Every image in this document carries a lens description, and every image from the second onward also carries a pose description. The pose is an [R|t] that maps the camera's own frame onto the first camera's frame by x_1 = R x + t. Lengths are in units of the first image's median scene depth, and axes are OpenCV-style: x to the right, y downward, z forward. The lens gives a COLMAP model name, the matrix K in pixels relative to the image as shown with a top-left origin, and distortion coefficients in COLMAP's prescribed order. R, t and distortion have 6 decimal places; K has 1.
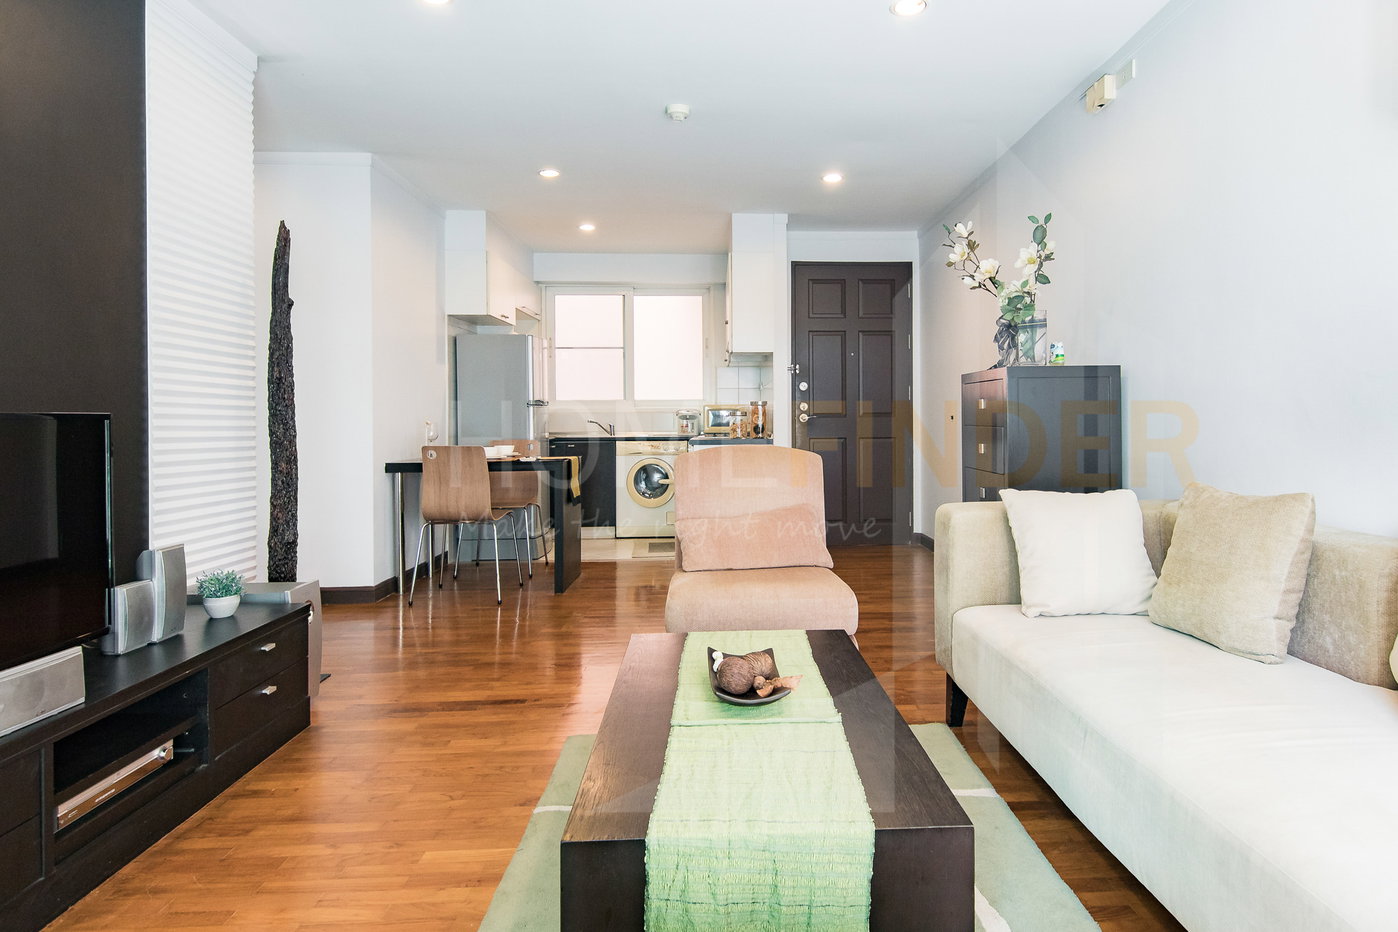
lens RADIAL K [[801.2, 0, 764.2], [0, 801.2, 417.8], [0, 0, 1]] dist [0.022084, -0.011792]
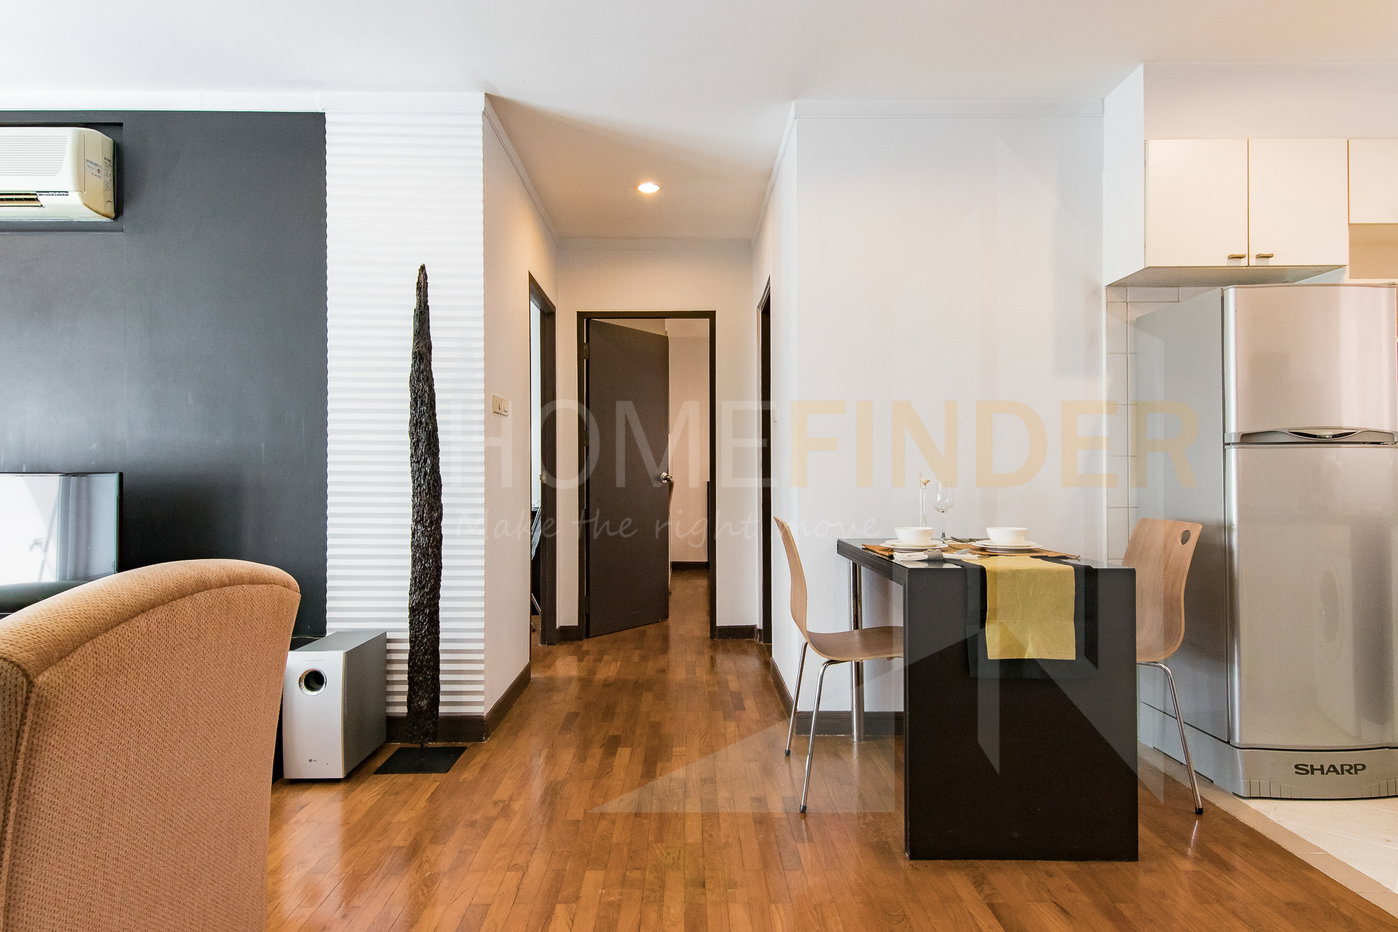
lens RADIAL K [[804.5, 0, 690.1], [0, 804.5, 473.4], [0, 0, 1]] dist [0.006811, 0.001441]
pose [[-0.048922, 0.003471, -0.998797, 0.175786], [0.003272, 0.999989, 0.003315, -0.002037], [0.998797, -0.003106, -0.048933, 0.740878]]
